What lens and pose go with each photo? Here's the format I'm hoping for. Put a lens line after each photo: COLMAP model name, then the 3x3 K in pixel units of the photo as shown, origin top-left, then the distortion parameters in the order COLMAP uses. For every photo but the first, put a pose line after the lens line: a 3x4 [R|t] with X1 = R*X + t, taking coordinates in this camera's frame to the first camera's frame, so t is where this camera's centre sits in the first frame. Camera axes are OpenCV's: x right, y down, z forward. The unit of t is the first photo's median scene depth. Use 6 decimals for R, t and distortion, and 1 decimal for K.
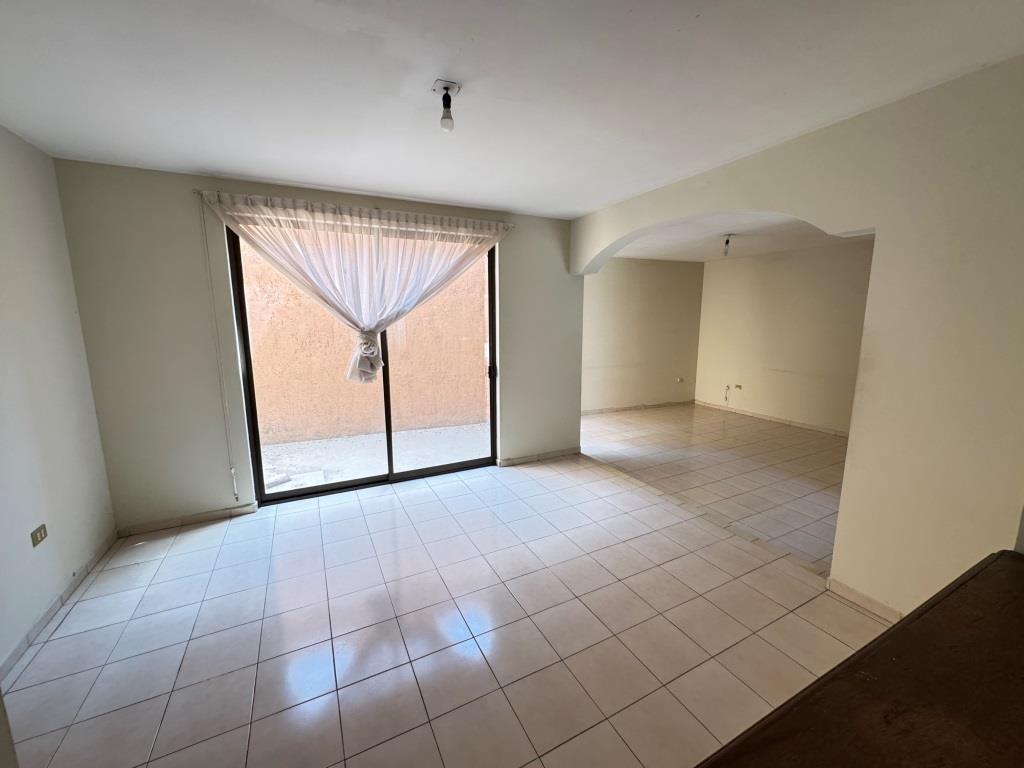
lens RADIAL K [[407.4, 0, 513.5], [0, 407.4, 379.2], [0, 0, 1]] dist [-0.002196, 0.000001]
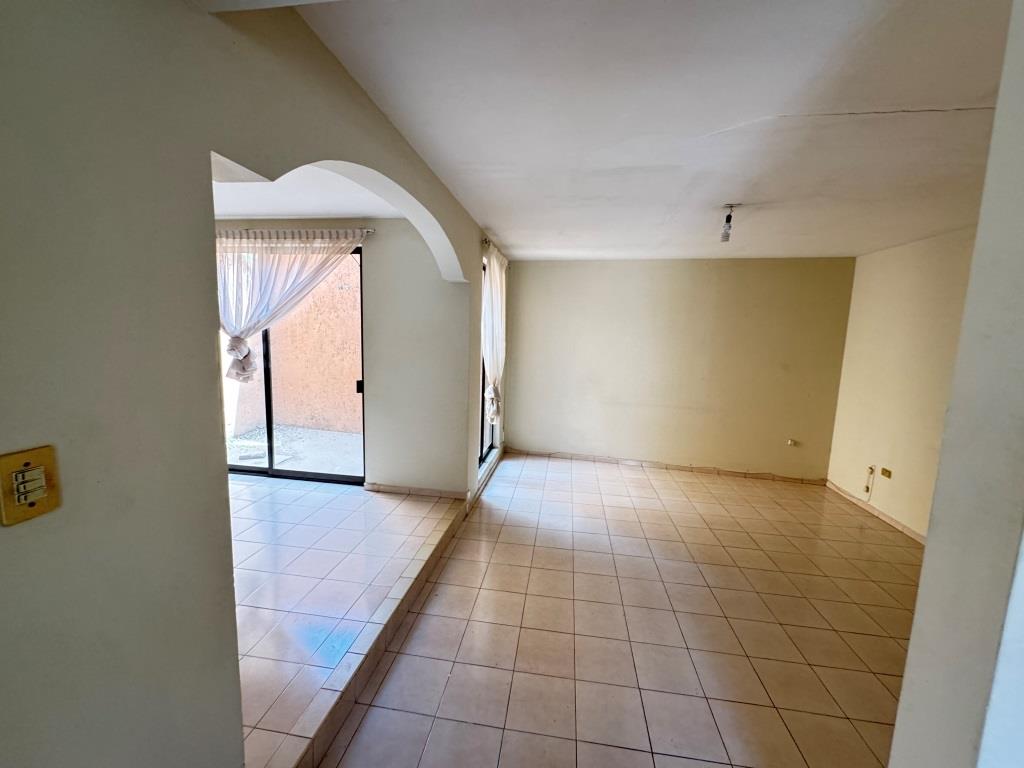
lens RADIAL K [[408.0, 0, 511.3], [0, 408.0, 382.3], [0, 0, 1]] dist [-0.001257, 0.000110]
pose [[0.813955, 0.101548, -0.571984, 0.627361], [-0.123099, 0.992394, 0.001011, -0.059578], [0.567736, 0.069588, 0.820264, 0.341931]]
